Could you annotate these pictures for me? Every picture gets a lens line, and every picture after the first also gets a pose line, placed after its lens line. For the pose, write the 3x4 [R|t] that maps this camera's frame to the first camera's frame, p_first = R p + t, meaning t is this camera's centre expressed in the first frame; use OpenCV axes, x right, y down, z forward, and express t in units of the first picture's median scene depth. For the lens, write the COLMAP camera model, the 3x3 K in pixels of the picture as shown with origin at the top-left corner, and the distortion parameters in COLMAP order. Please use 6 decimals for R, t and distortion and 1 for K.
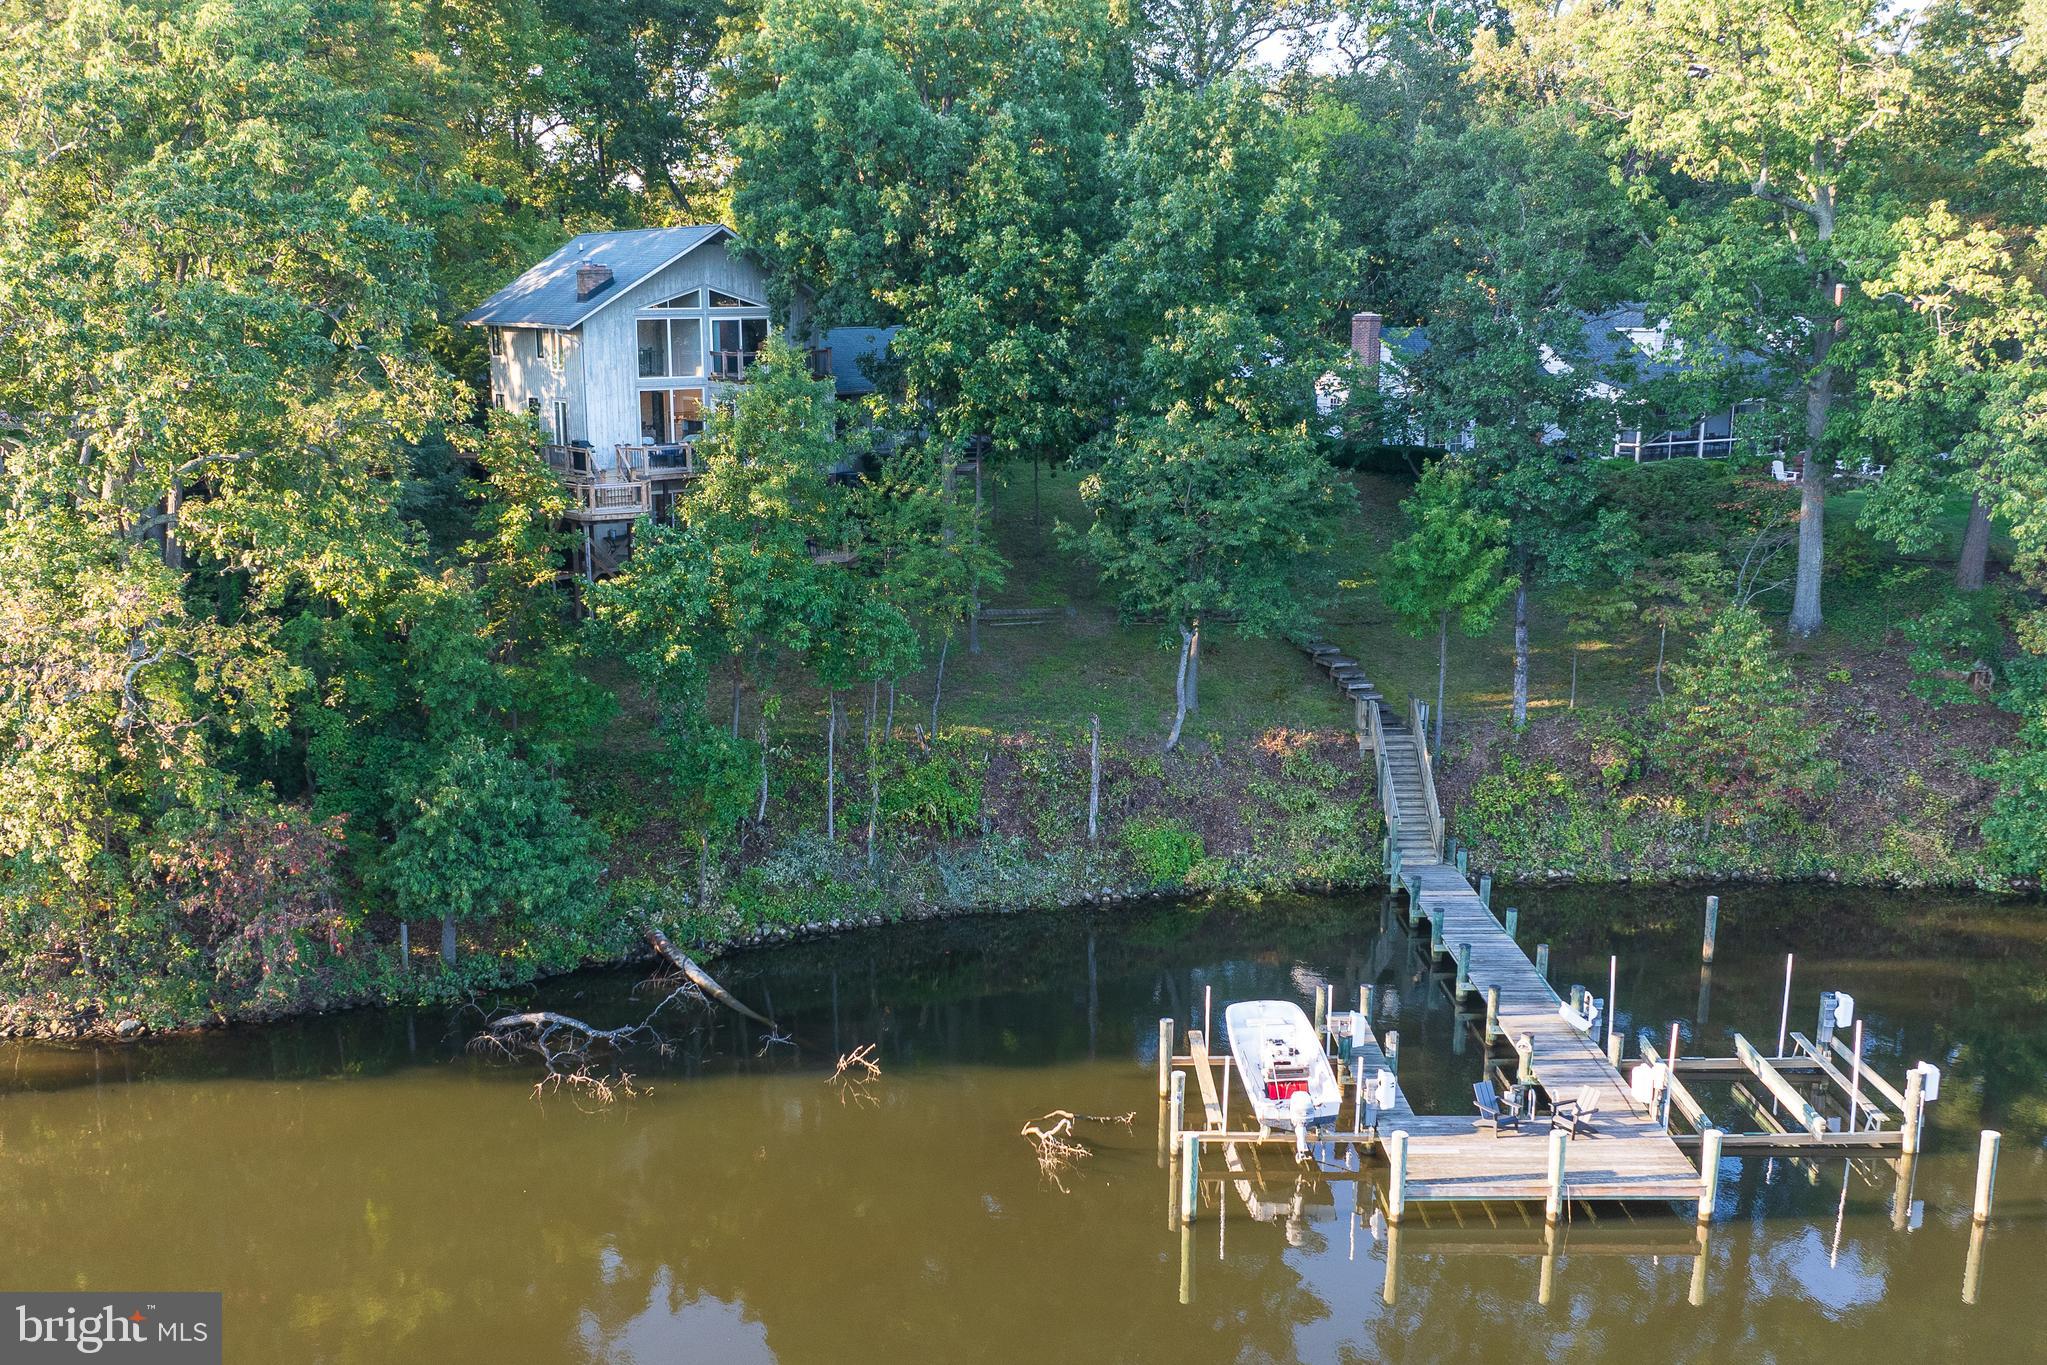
lens RADIAL K [[1601.5, 0, 971.1], [0, 1601.5, 688.1], [0, 0, 1]] dist [-0.004550, -0.001743]
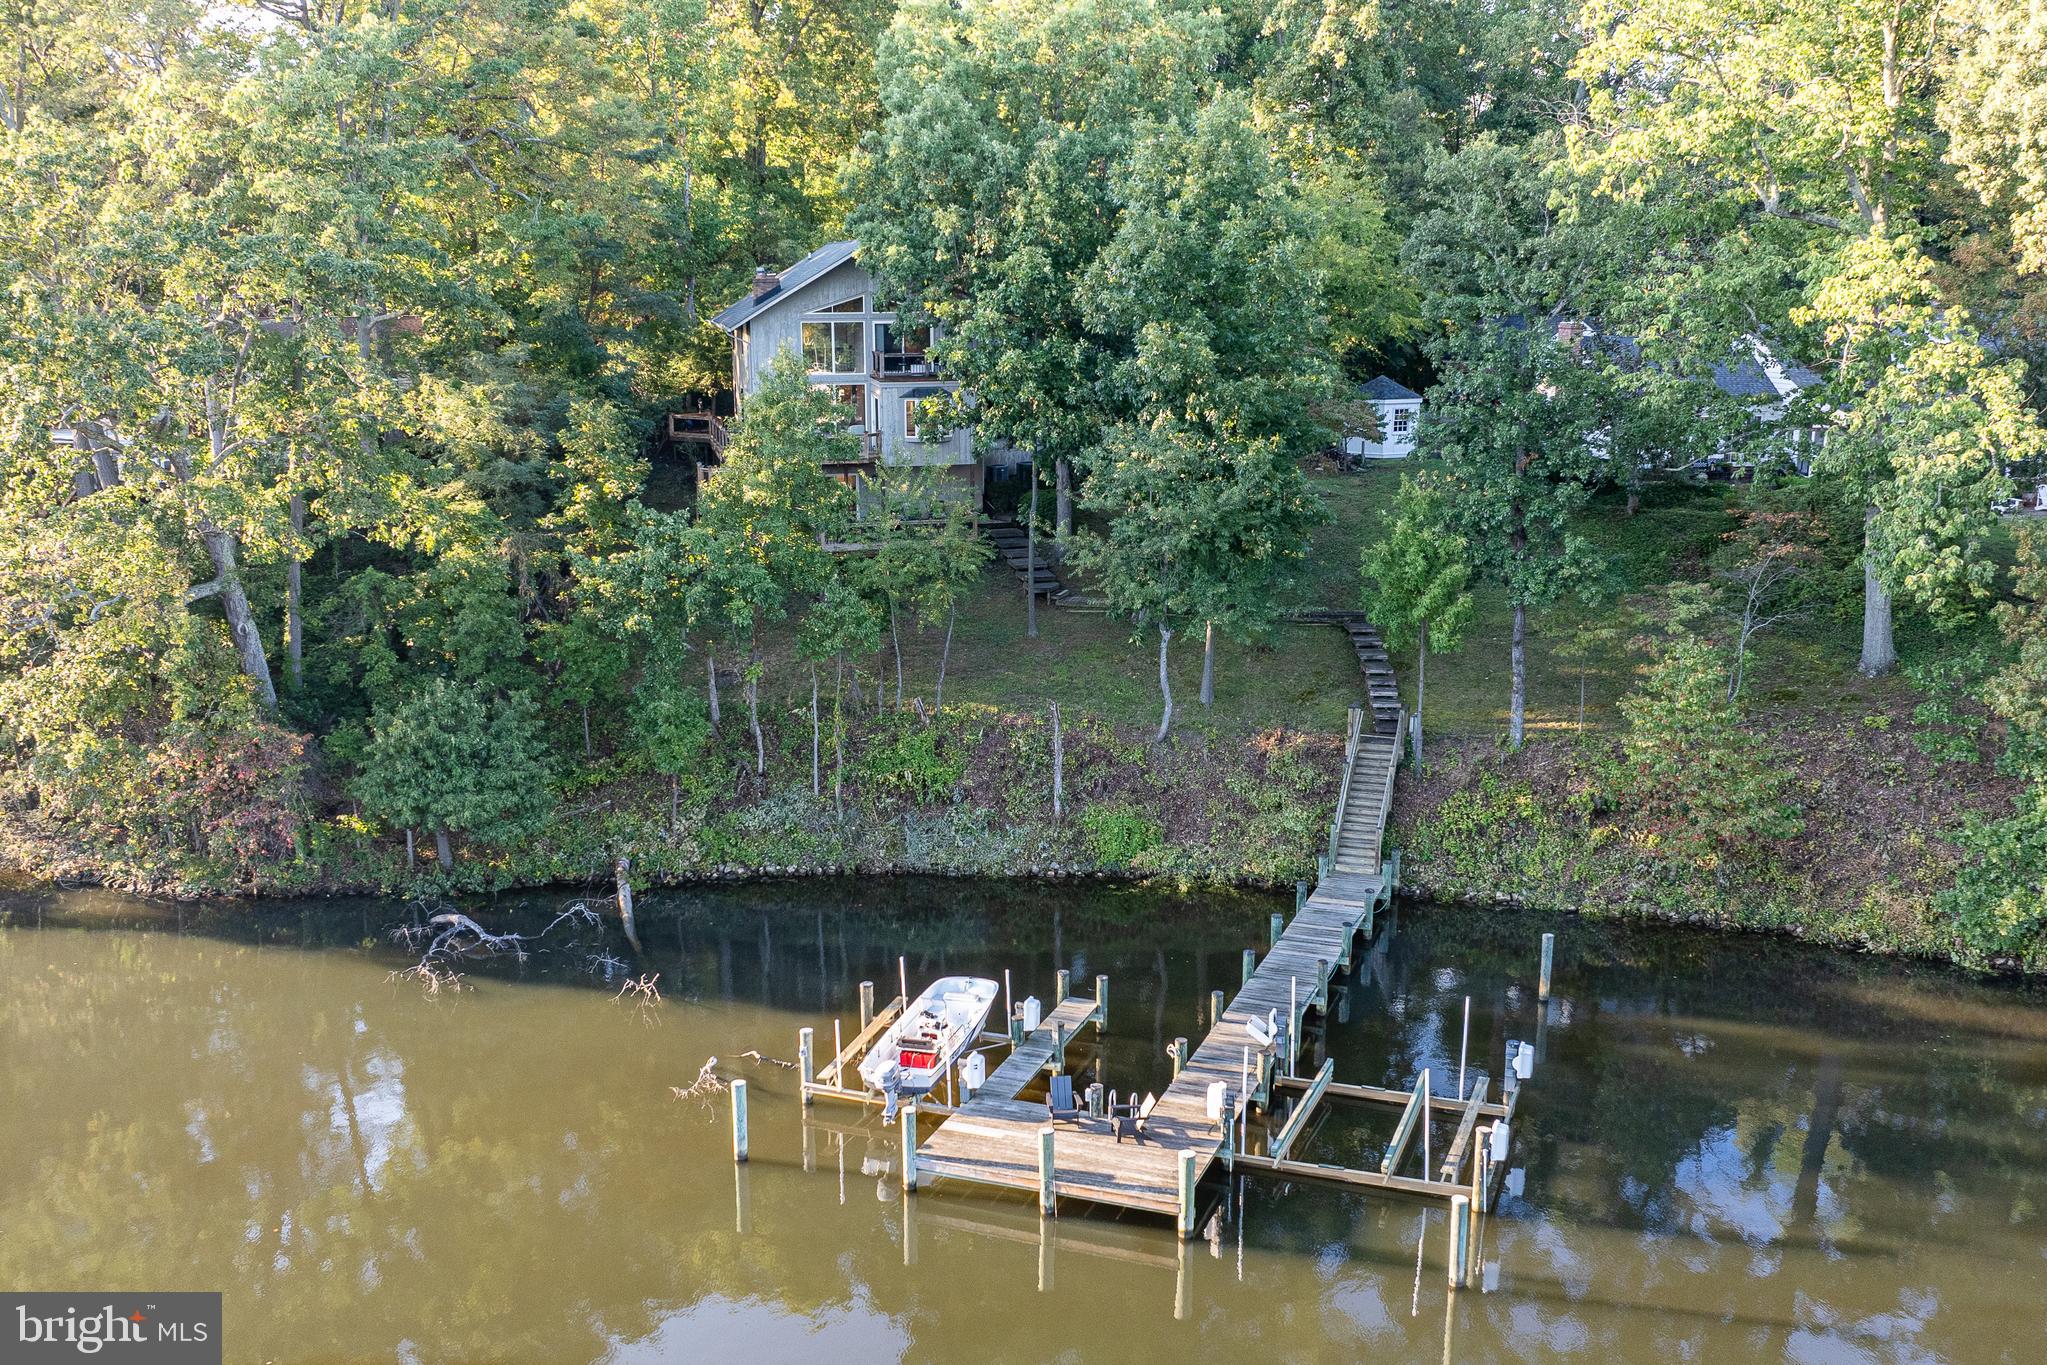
lens RADIAL K [[1527.8, 0, 1155.6], [0, 1527.8, 657.2], [0, 0, 1]] dist [-0.003265, -0.001441]
pose [[0.963761, 0.069469, -0.257562, 0.406759], [-0.068608, 0.997567, 0.012341, -0.030567], [0.257793, 0.005777, 0.966183, 0.026348]]
